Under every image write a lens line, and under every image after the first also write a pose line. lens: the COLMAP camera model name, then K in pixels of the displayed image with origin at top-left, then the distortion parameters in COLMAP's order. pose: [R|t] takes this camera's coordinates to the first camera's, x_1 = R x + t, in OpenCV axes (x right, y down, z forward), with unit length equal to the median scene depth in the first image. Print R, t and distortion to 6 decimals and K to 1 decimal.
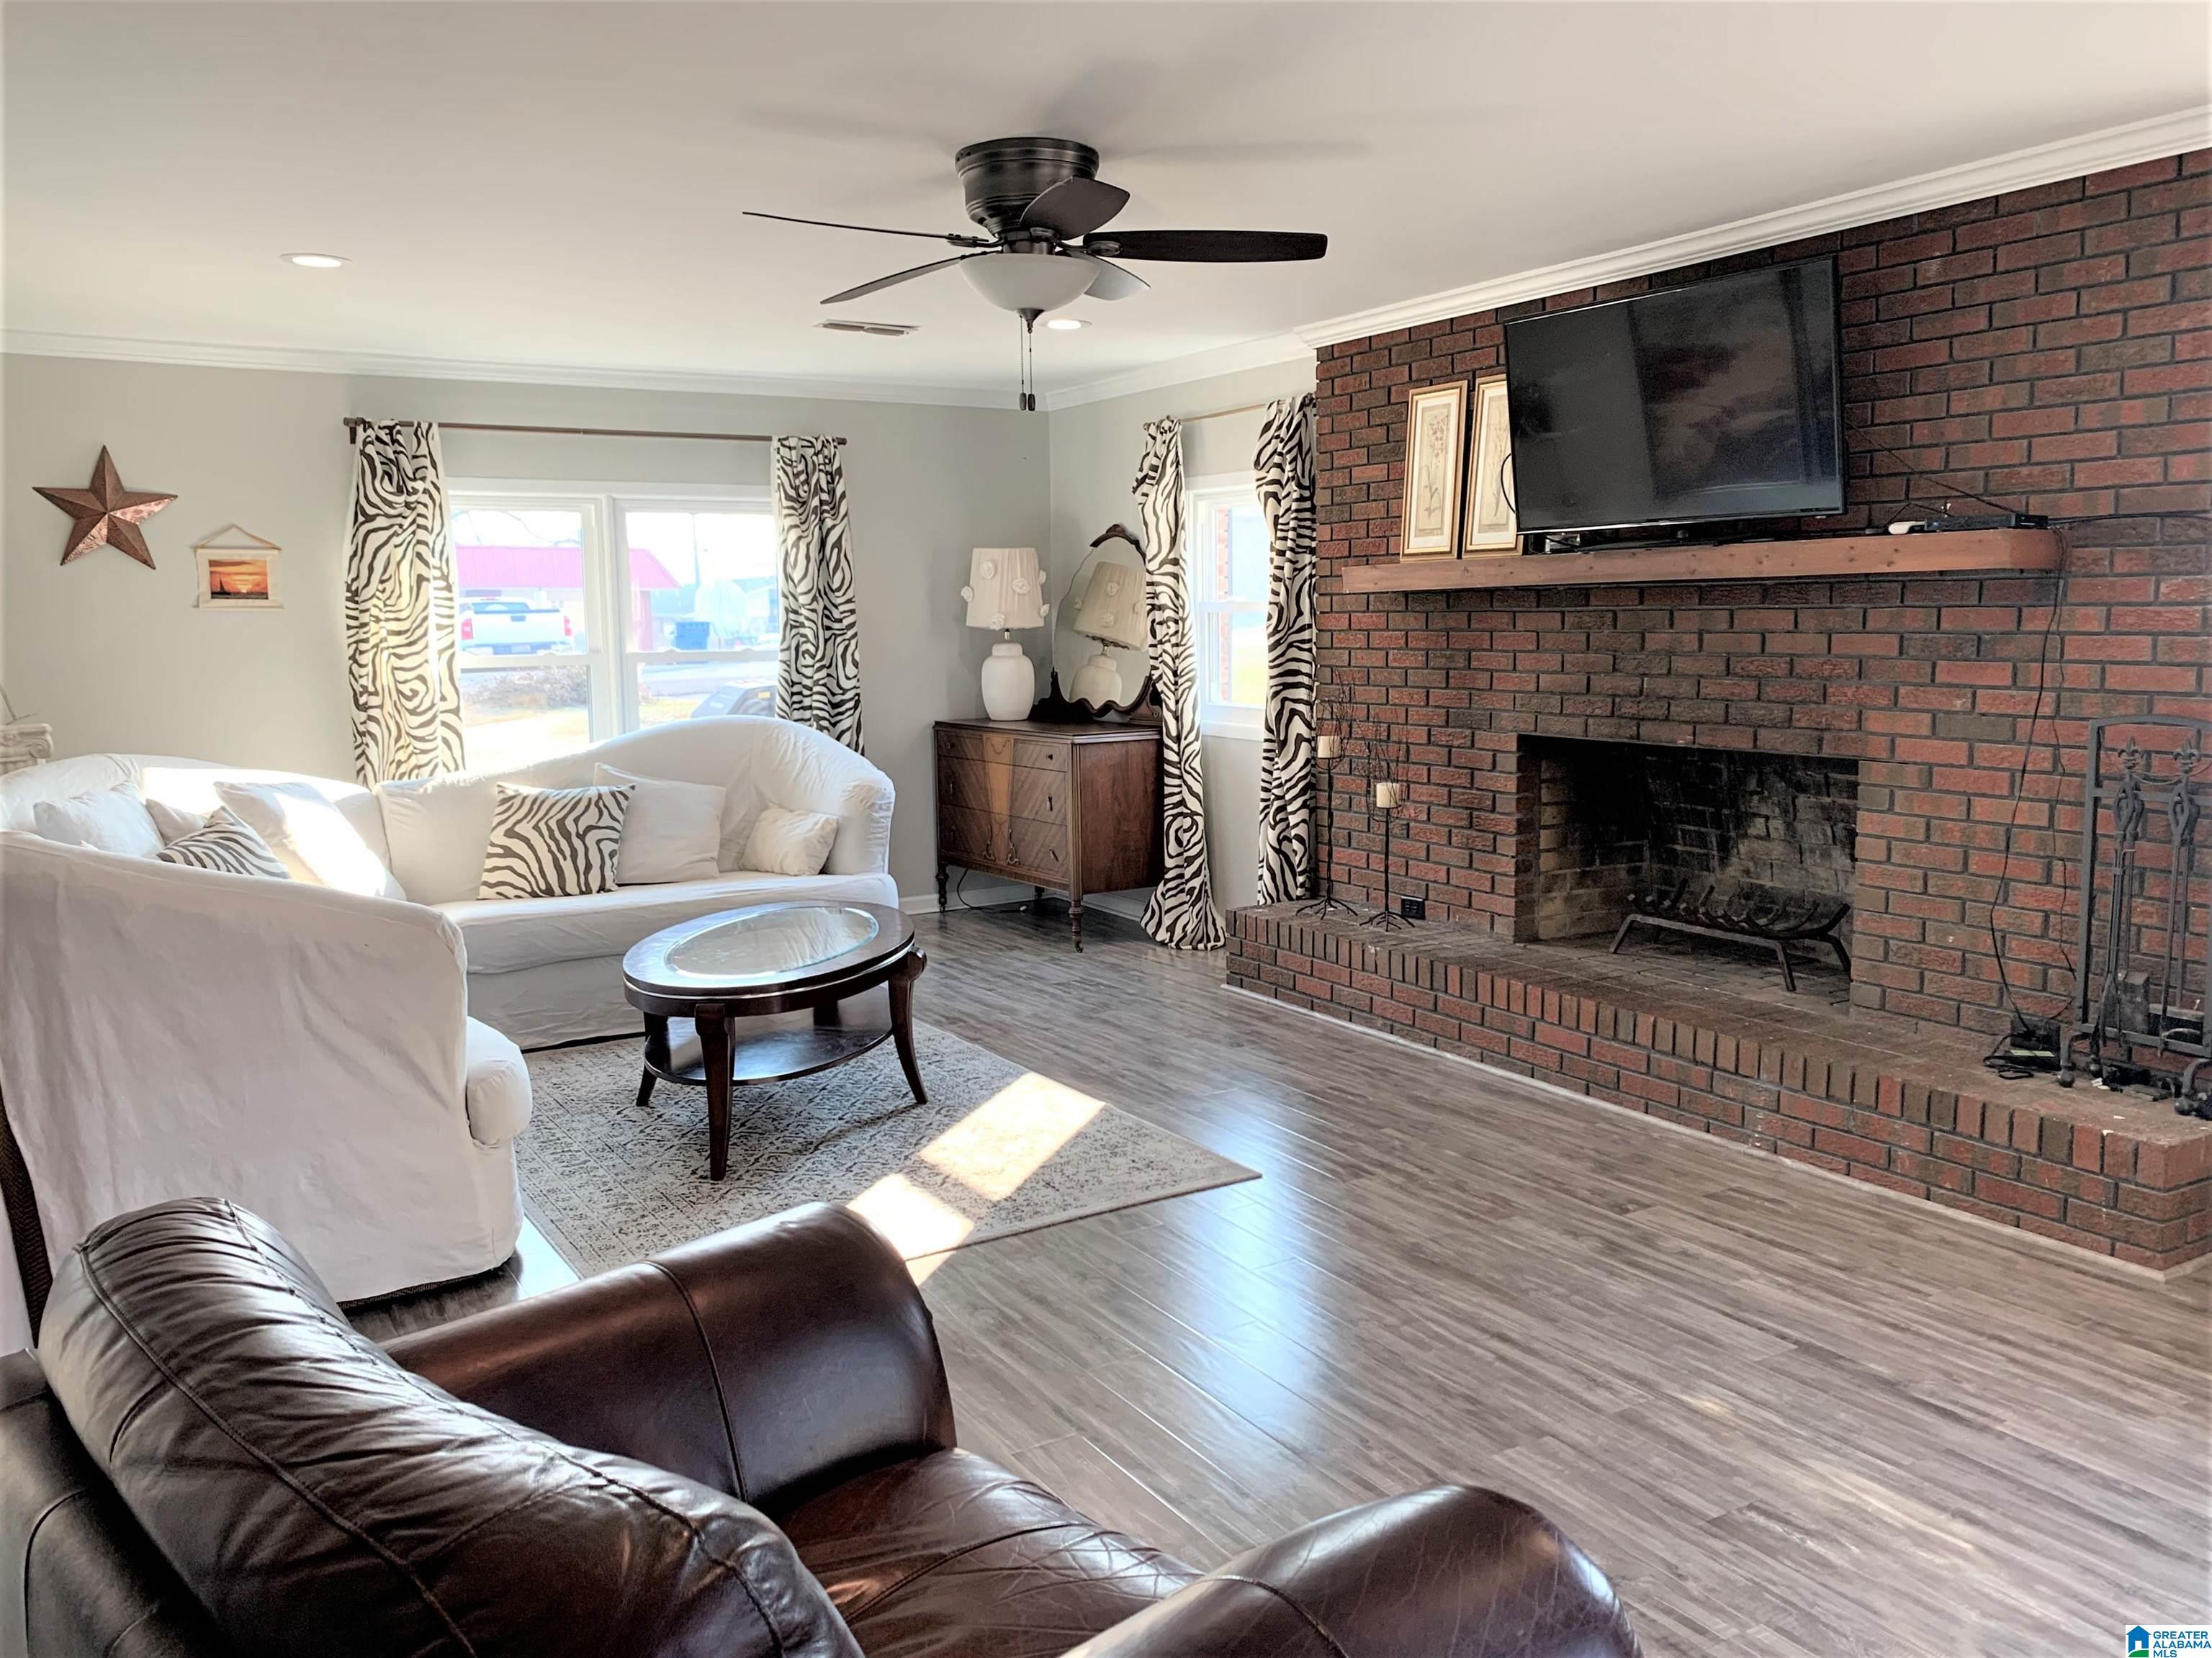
lens RADIAL K [[1703.3, 0, 1087.4], [0, 1703.3, 801.1], [0, 0, 1]] dist [0.058462, -0.084197]
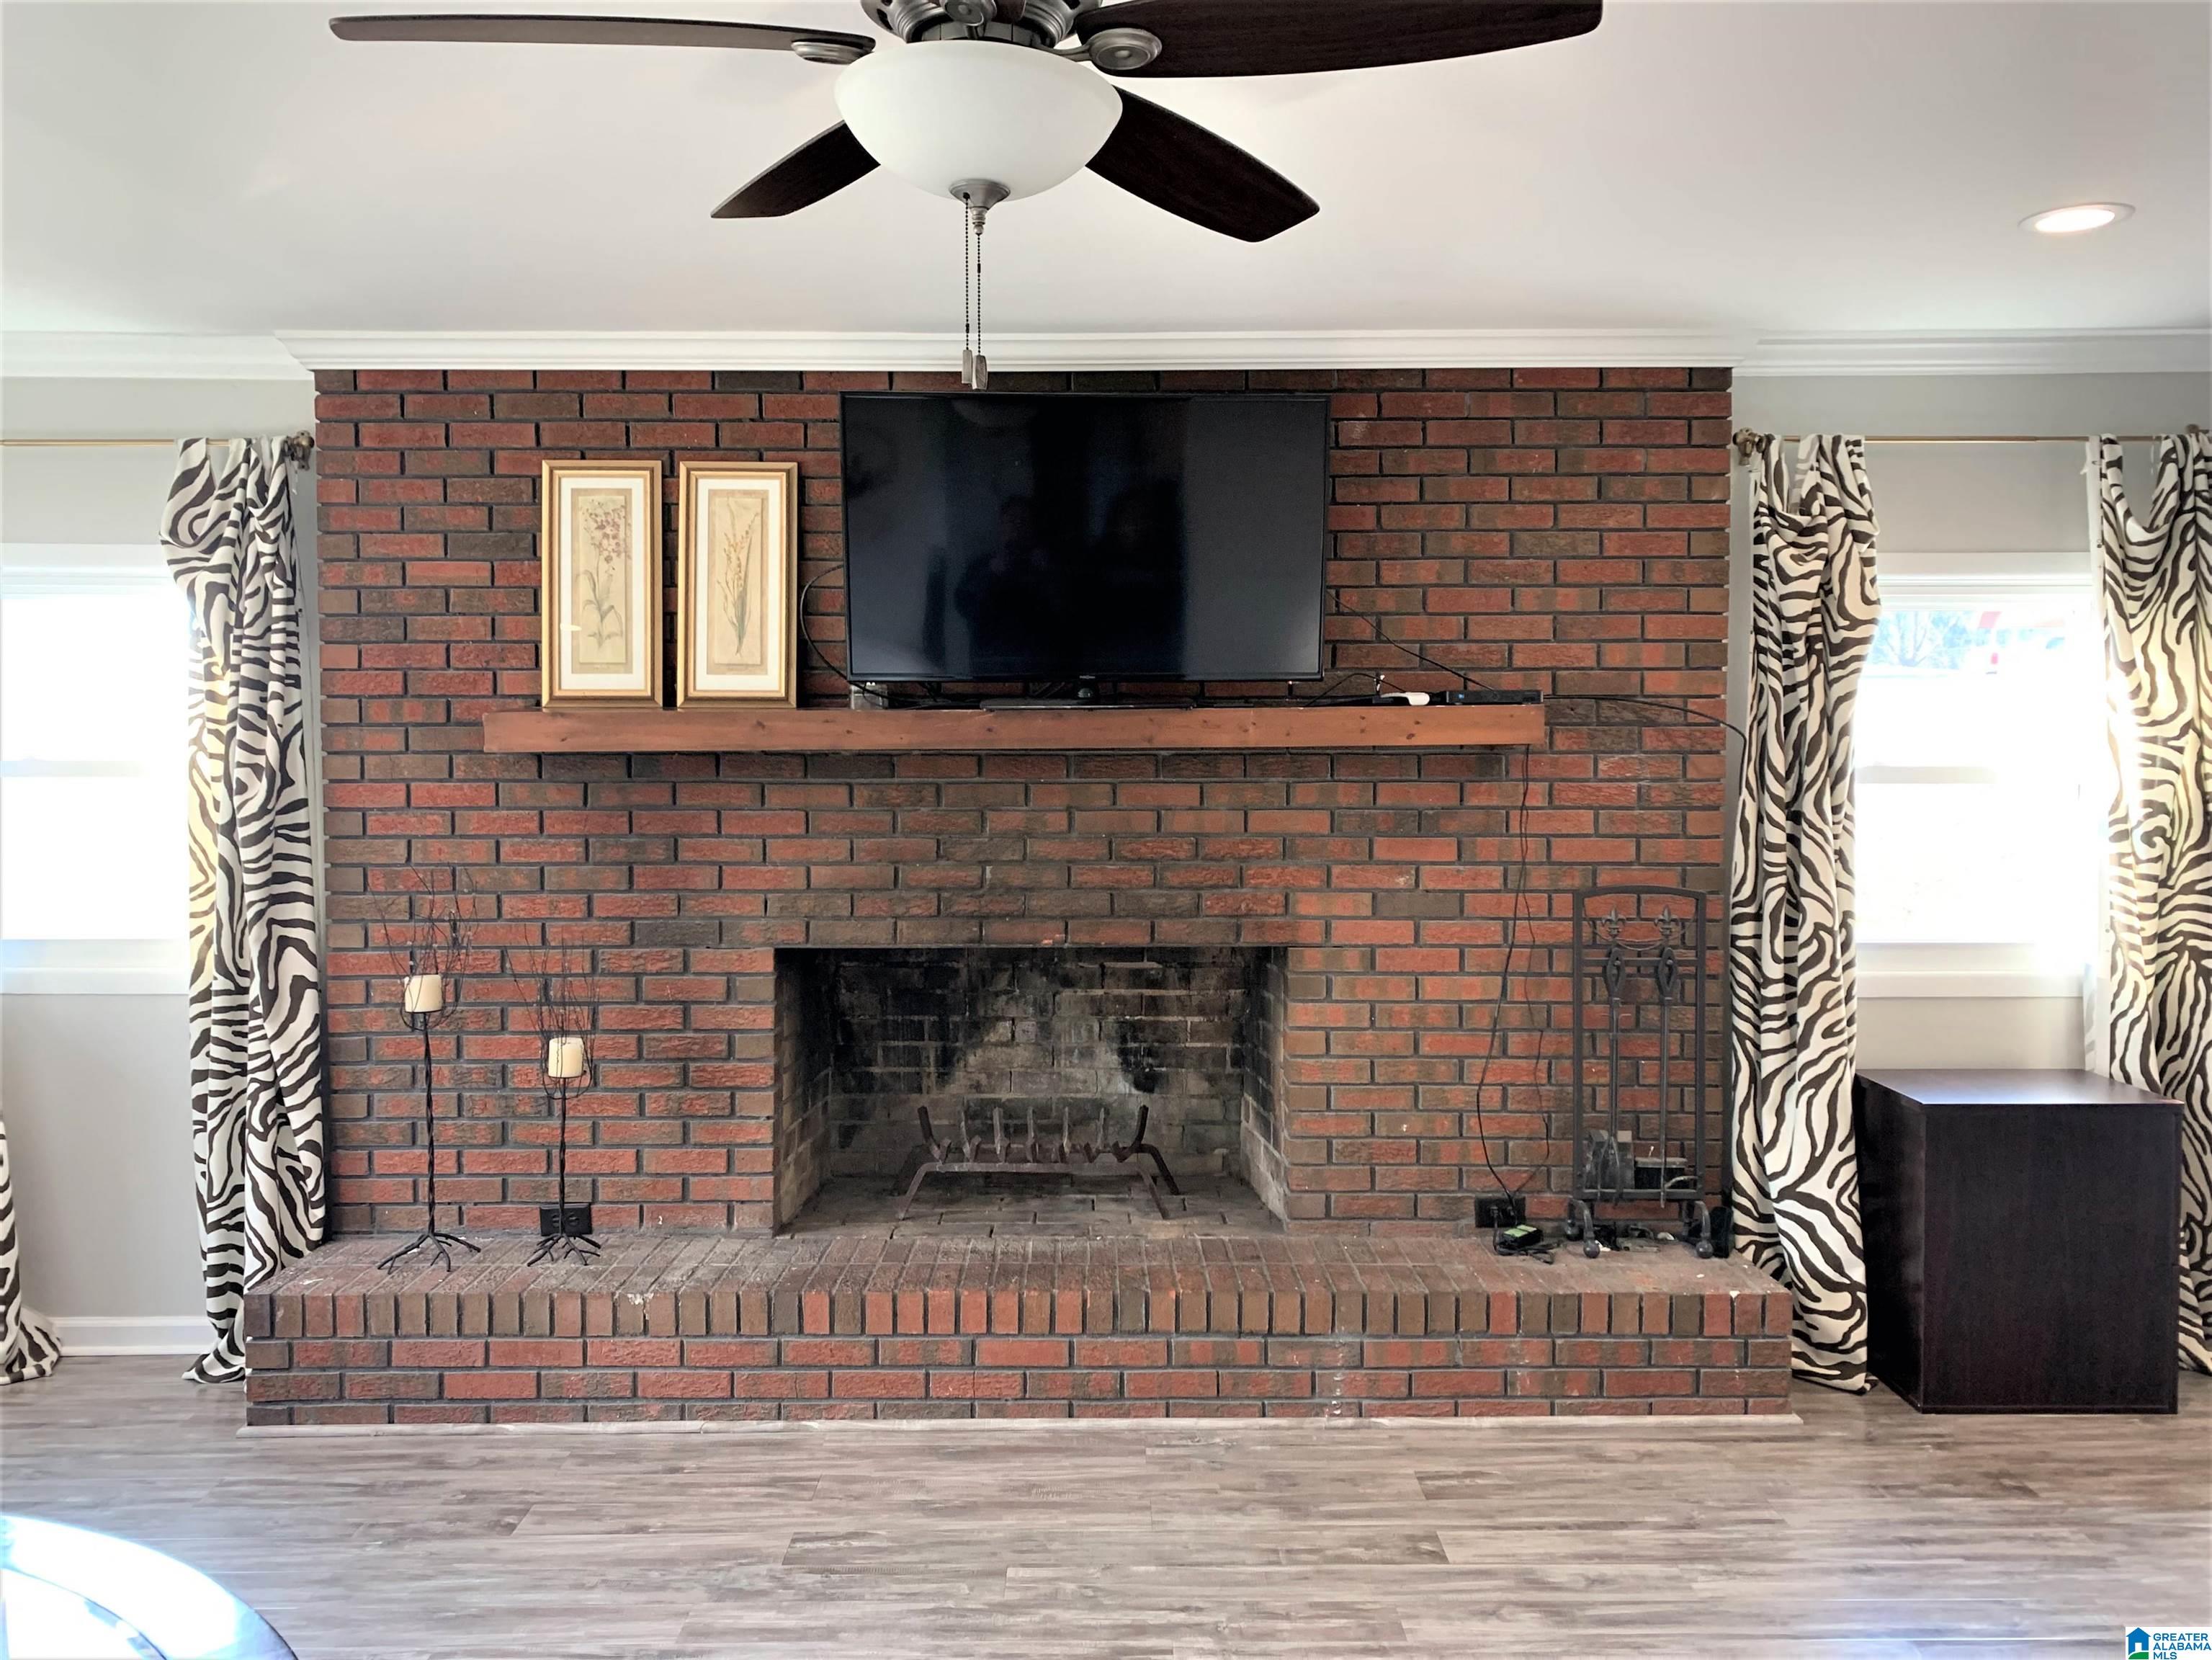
lens RADIAL K [[1703.7, 0, 1087.4], [0, 1703.7, 802.0], [0, 0, 1]] dist [0.058462, -0.084197]
pose [[0.506709, -0.015326, 0.861981, -0.323589], [0.090870, 0.995222, -0.035722, -0.065705], [-0.857315, 0.096428, 0.505681, 0.526774]]
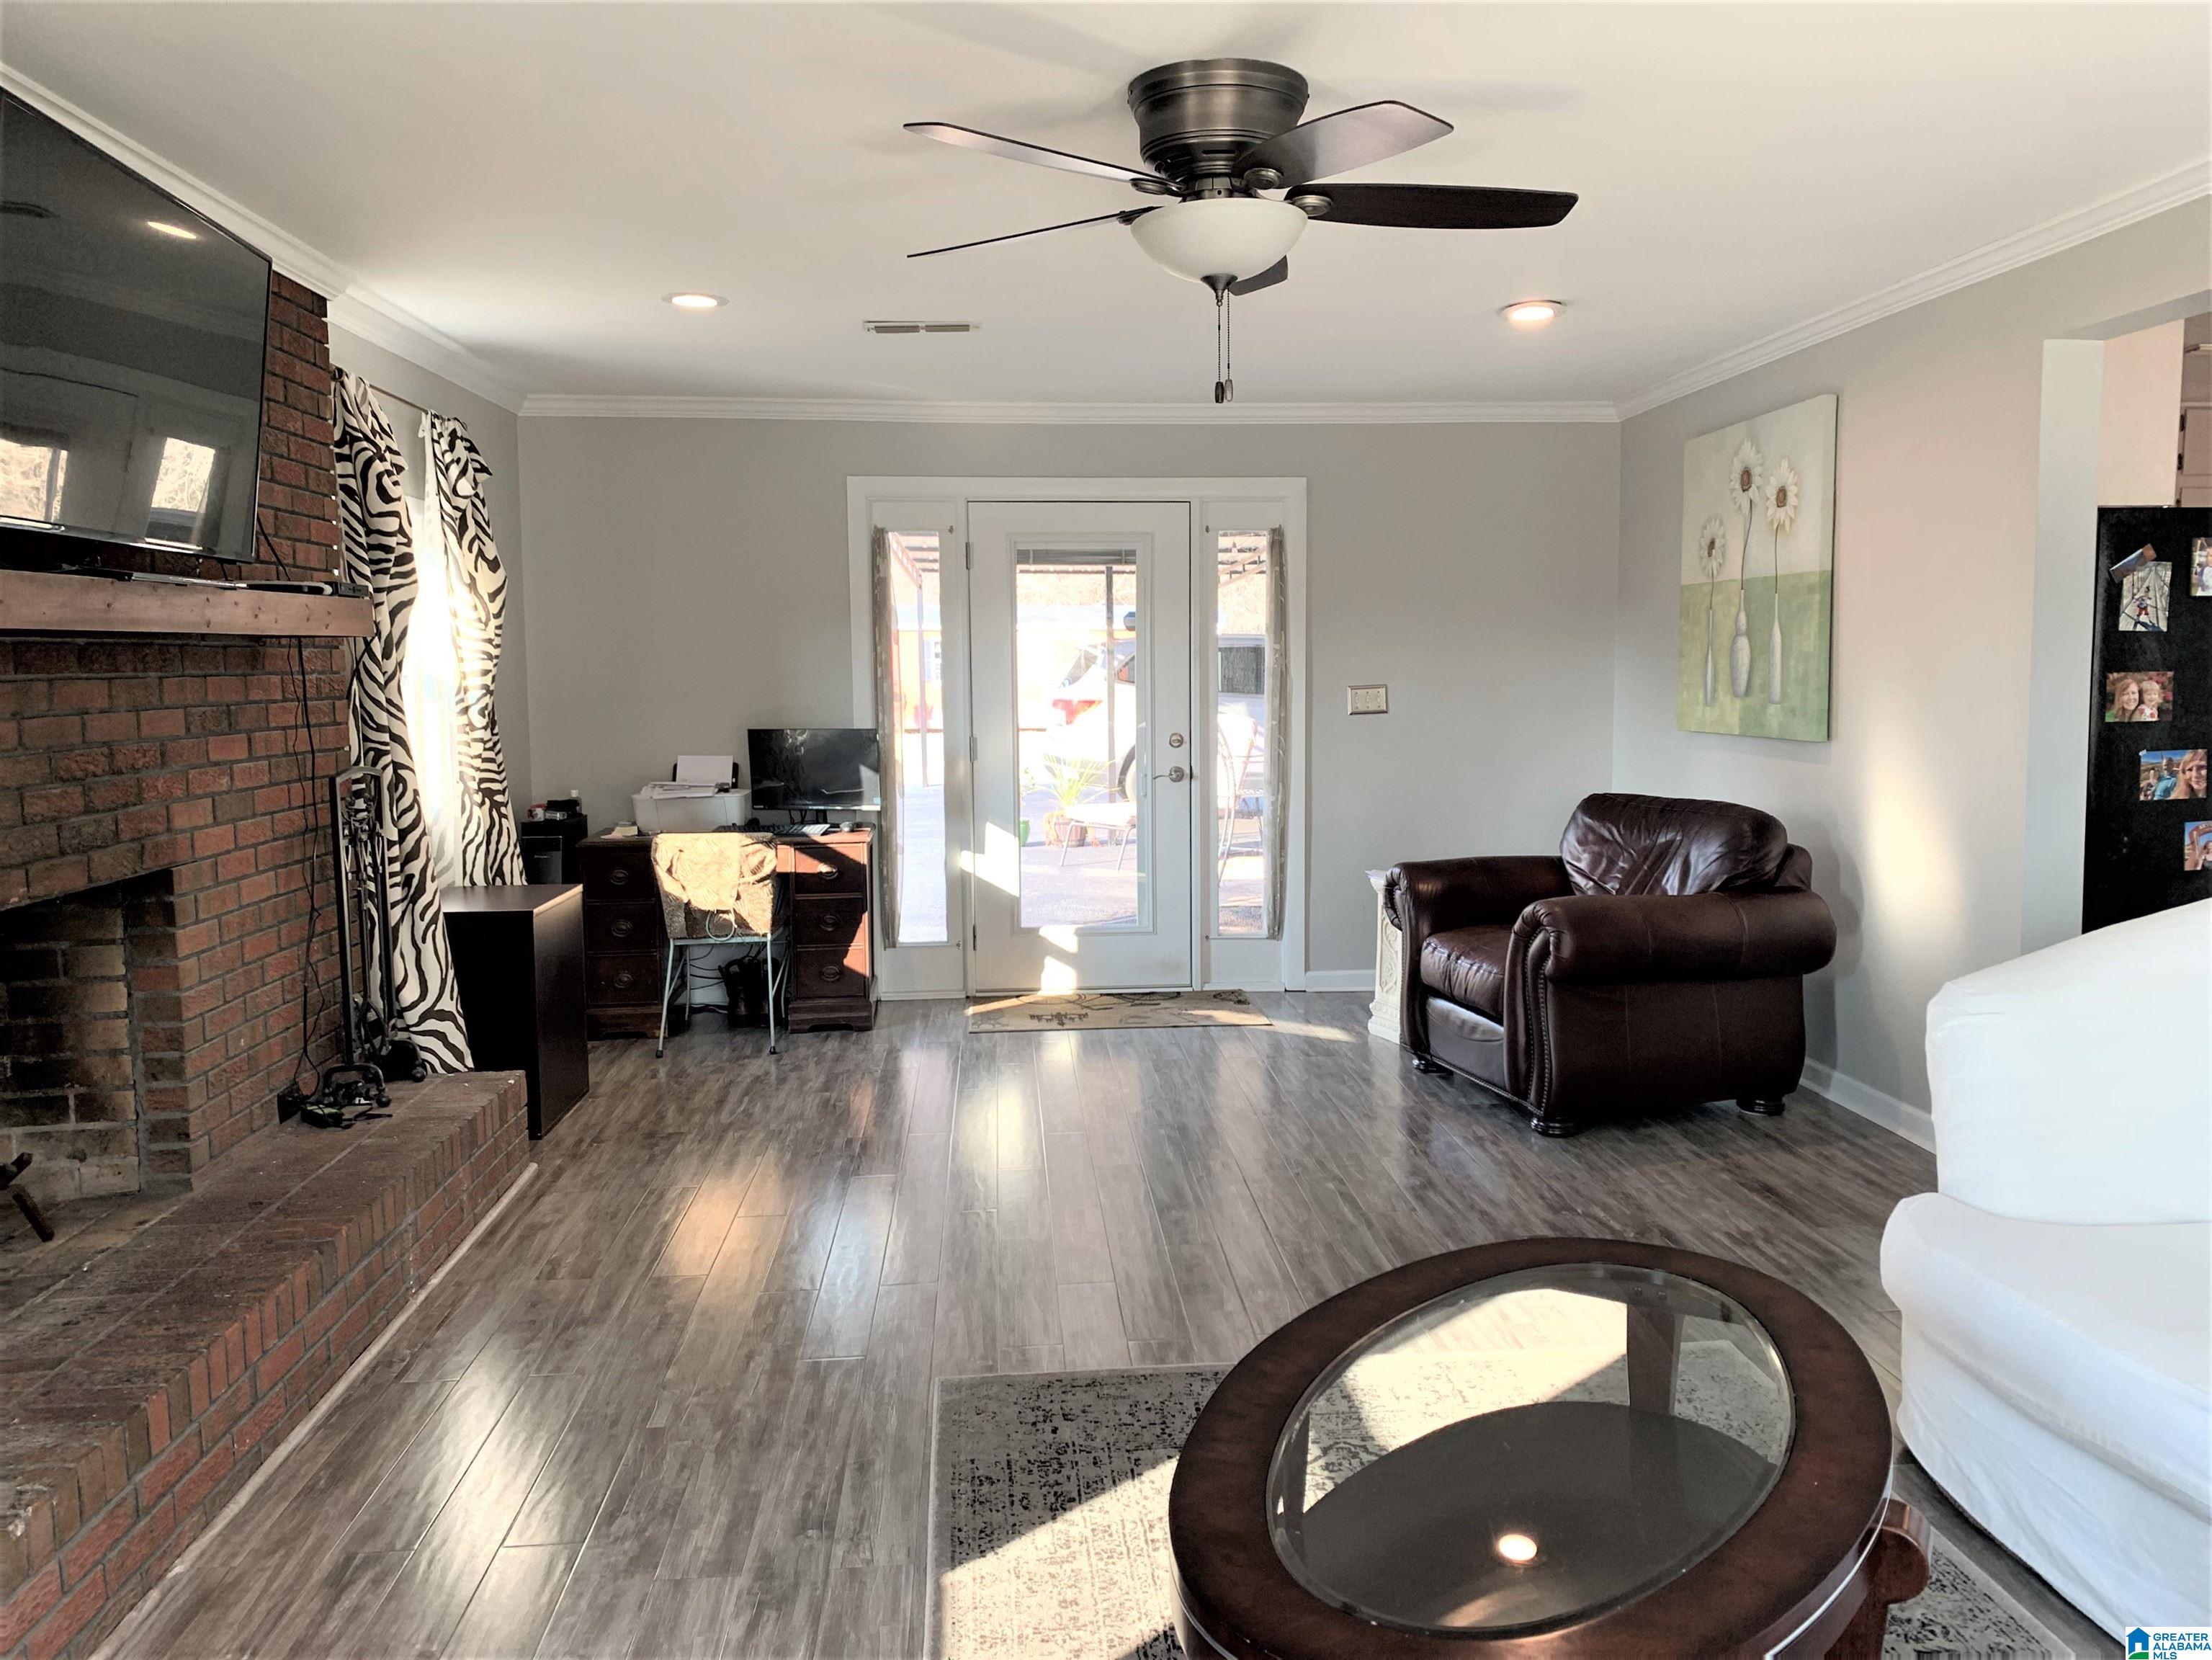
lens RADIAL K [[1726.5, 0, 1109.5], [0, 1726.5, 816.6], [0, 0, 1]] dist [0.062467, -0.087376]
pose [[-0.895411, -0.014325, 0.445010, -0.251520], [0.076258, 0.979779, 0.184980, -0.137469], [-0.438661, 0.199569, -0.876213, 1.272937]]
